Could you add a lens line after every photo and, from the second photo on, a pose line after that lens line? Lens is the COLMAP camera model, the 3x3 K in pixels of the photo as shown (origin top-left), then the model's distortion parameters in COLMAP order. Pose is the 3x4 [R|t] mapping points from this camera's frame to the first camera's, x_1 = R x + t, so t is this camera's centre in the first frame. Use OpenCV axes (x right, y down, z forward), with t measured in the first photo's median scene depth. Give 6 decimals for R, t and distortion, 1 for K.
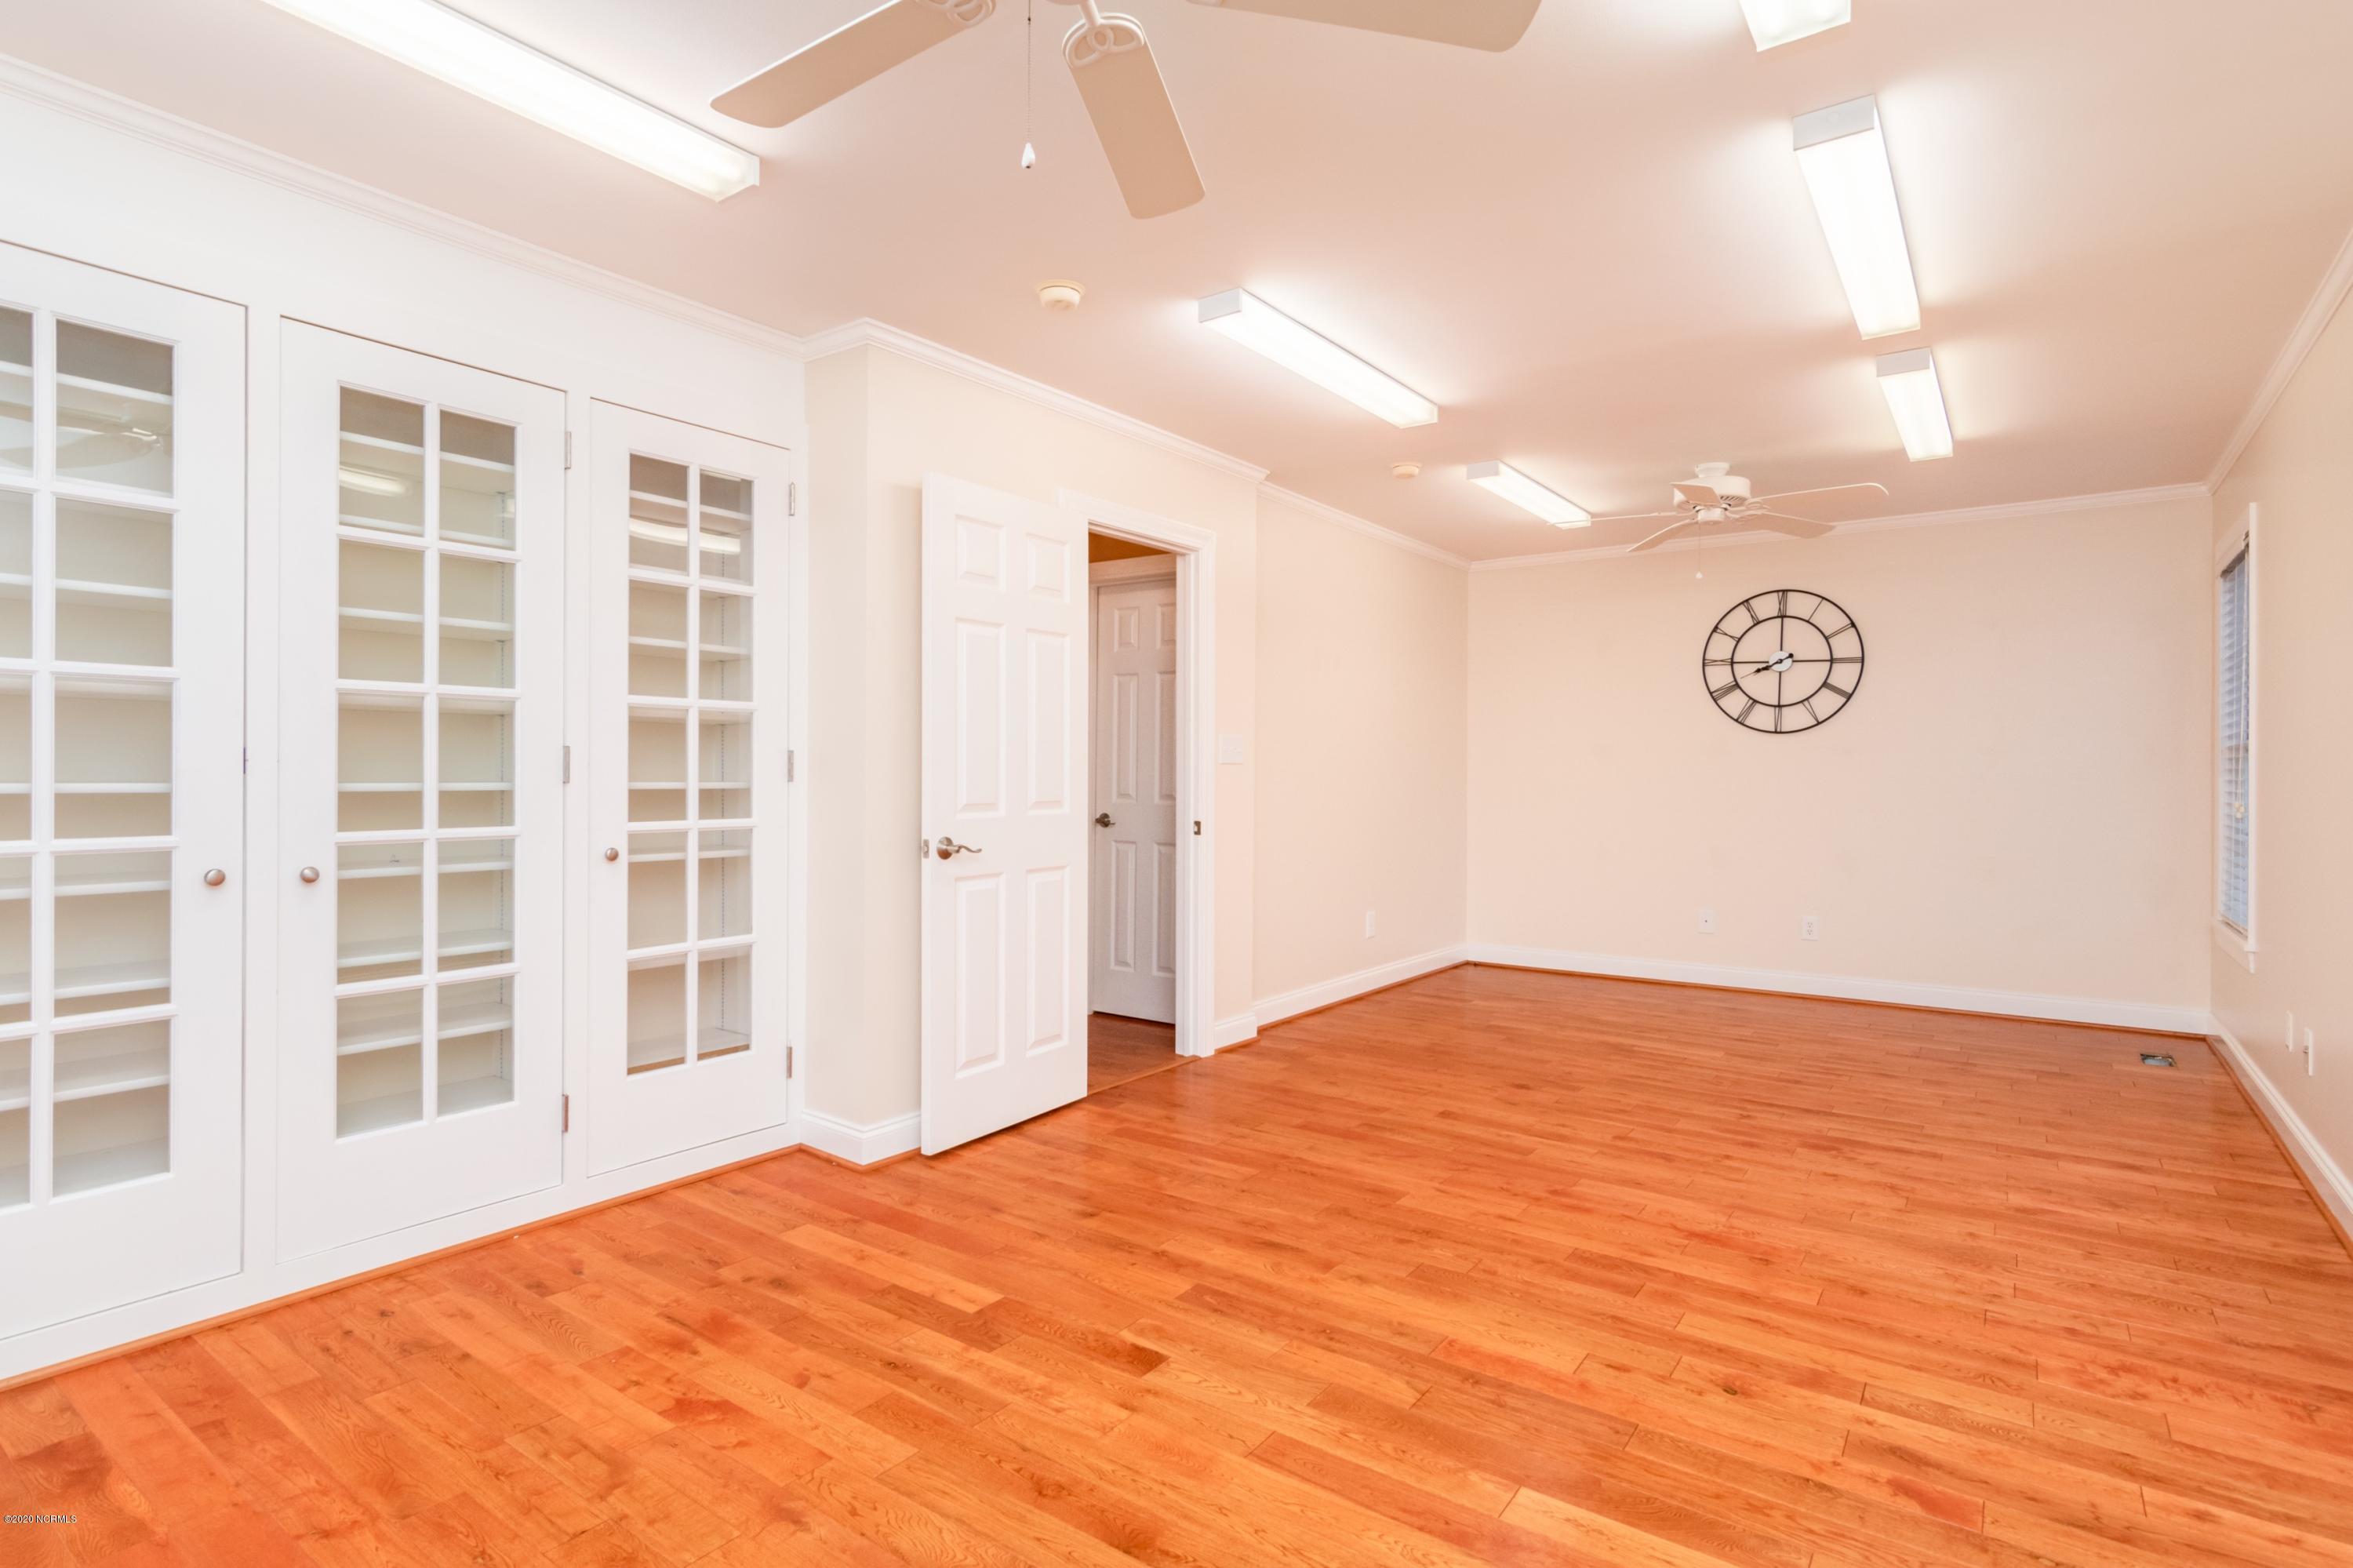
lens RADIAL K [[1151.4, 0, 1182.1], [0, 1151.4, 778.8], [0, 0, 1]] dist [0.004239, 0.002080]
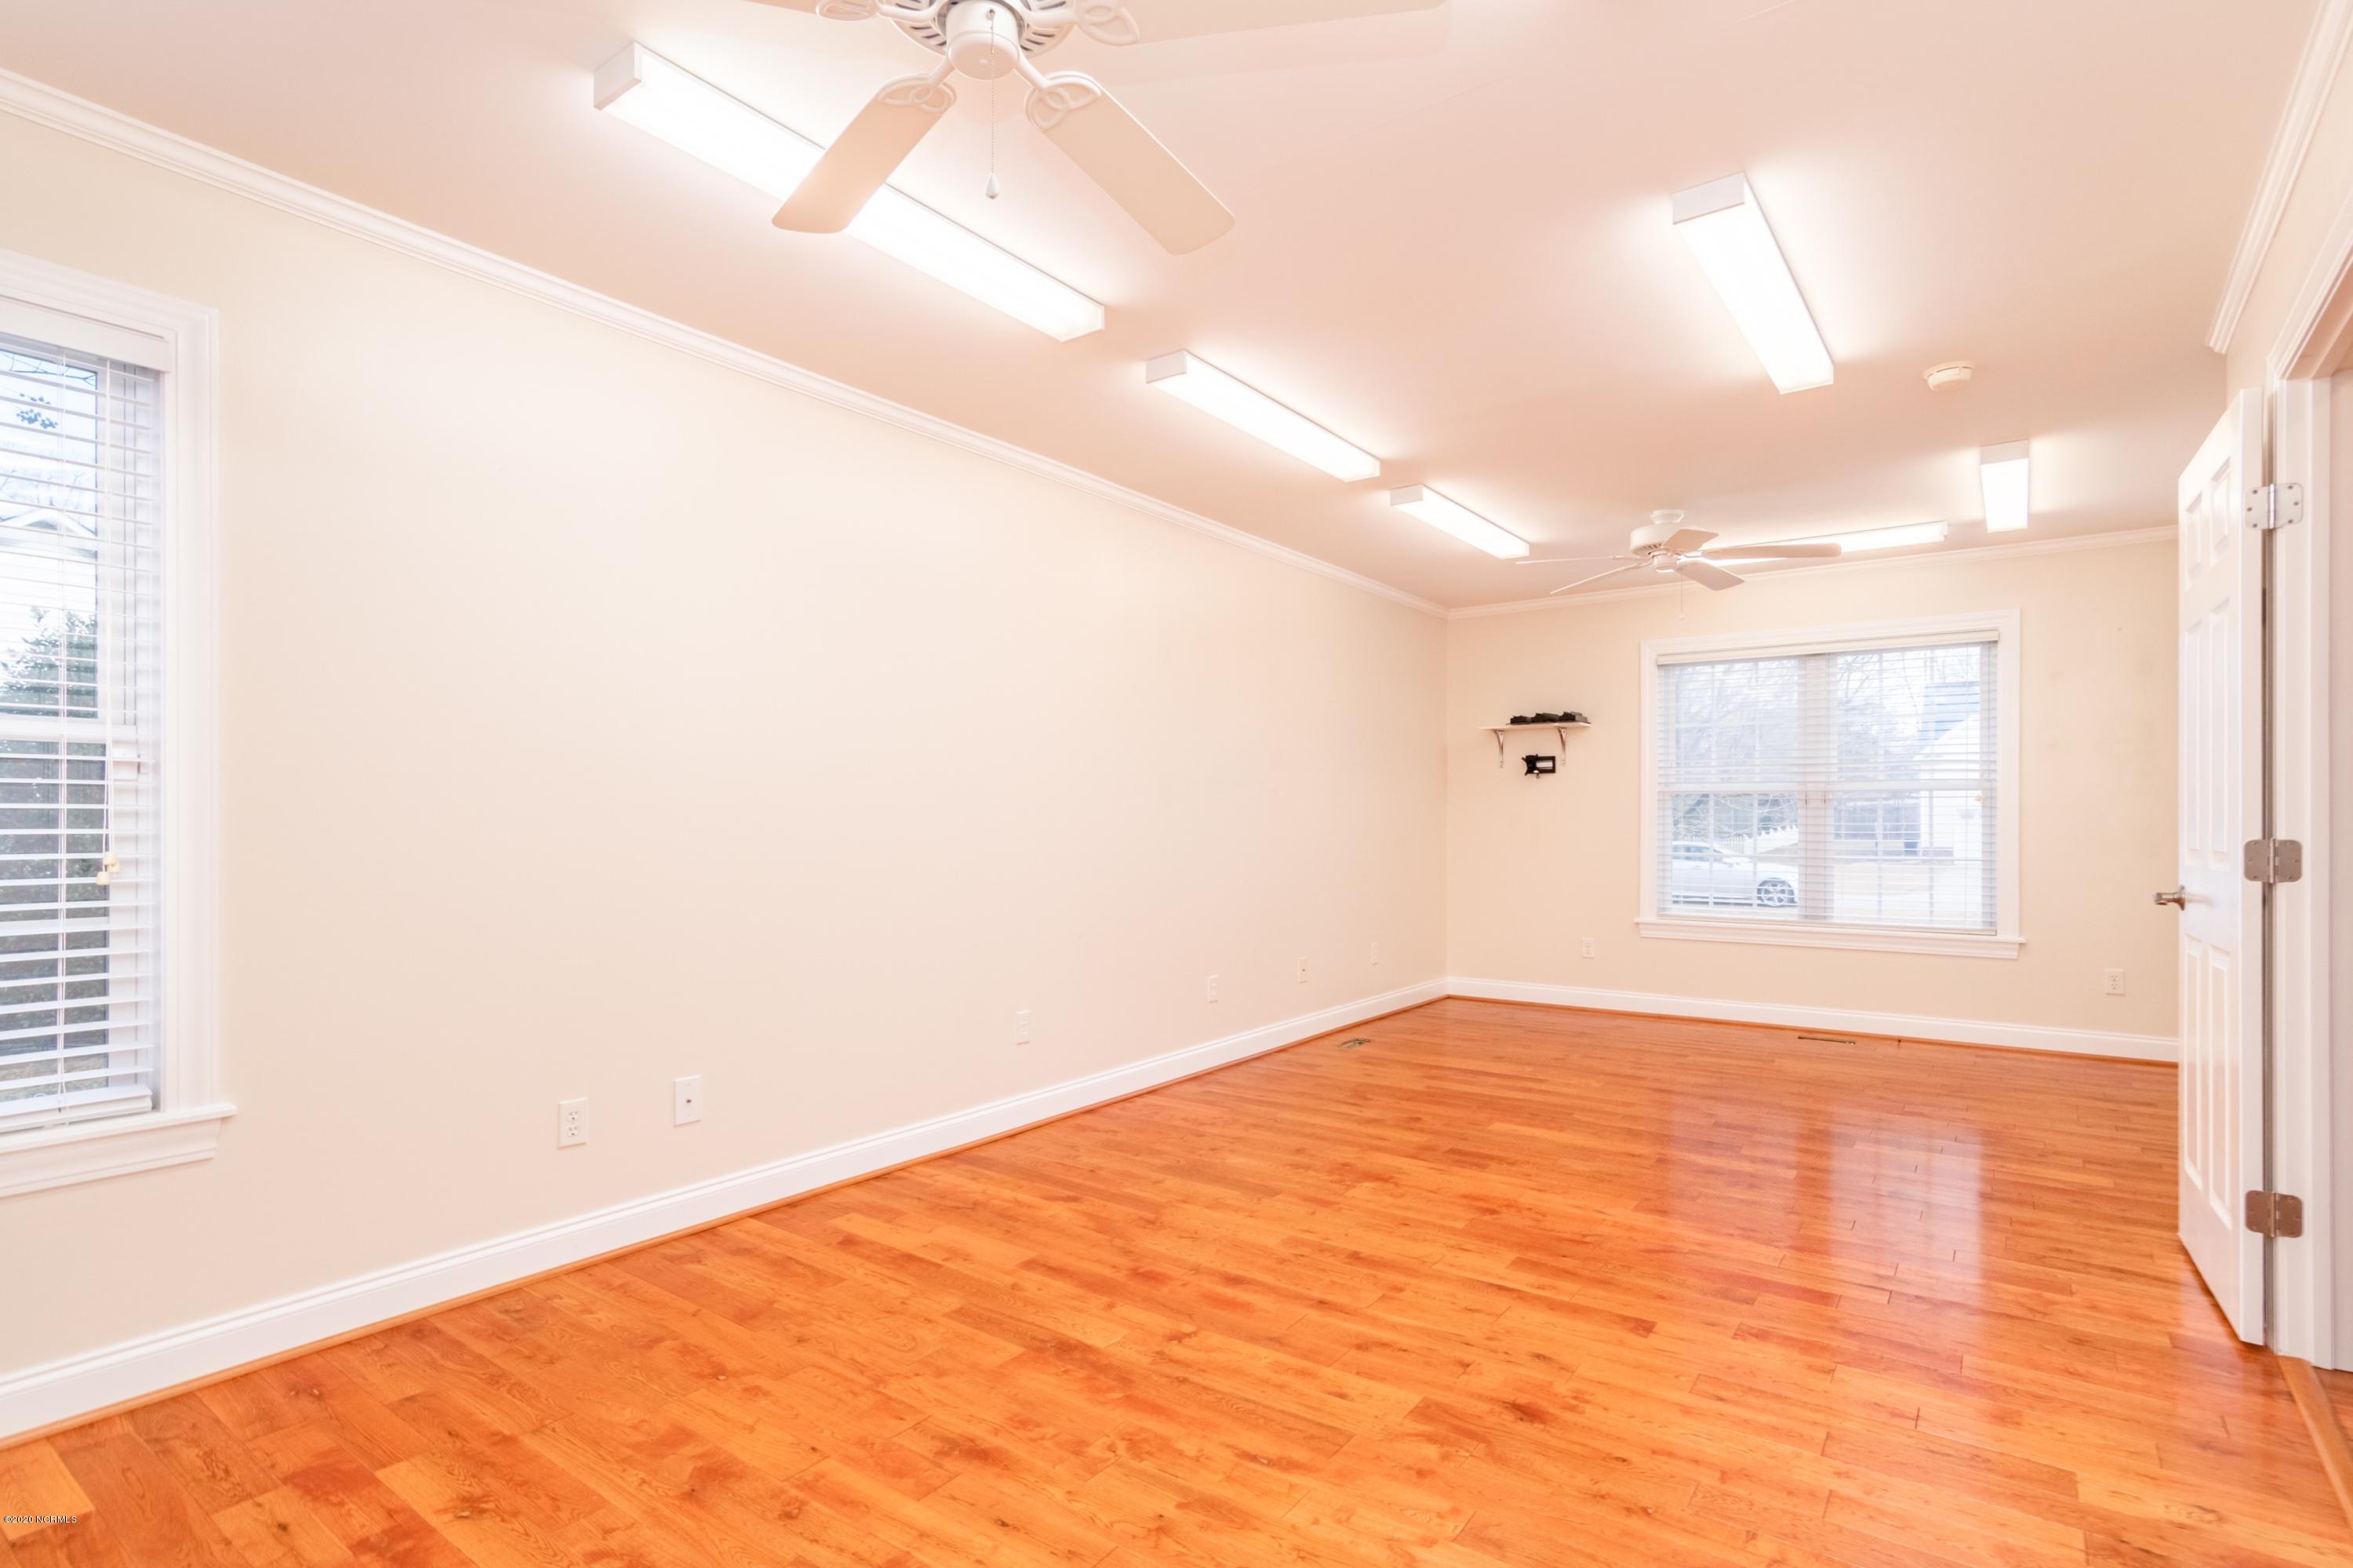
lens RADIAL K [[1151.4, 0, 1173.3], [0, 1151.4, 795.9], [0, 0, 1]] dist [0.004239, 0.002080]
pose [[-0.999965, -0.008170, 0.001597, 0.605460], [-0.008182, 0.999939, -0.007470, -0.006401], [-0.001536, -0.007483, -0.999971, 2.020597]]
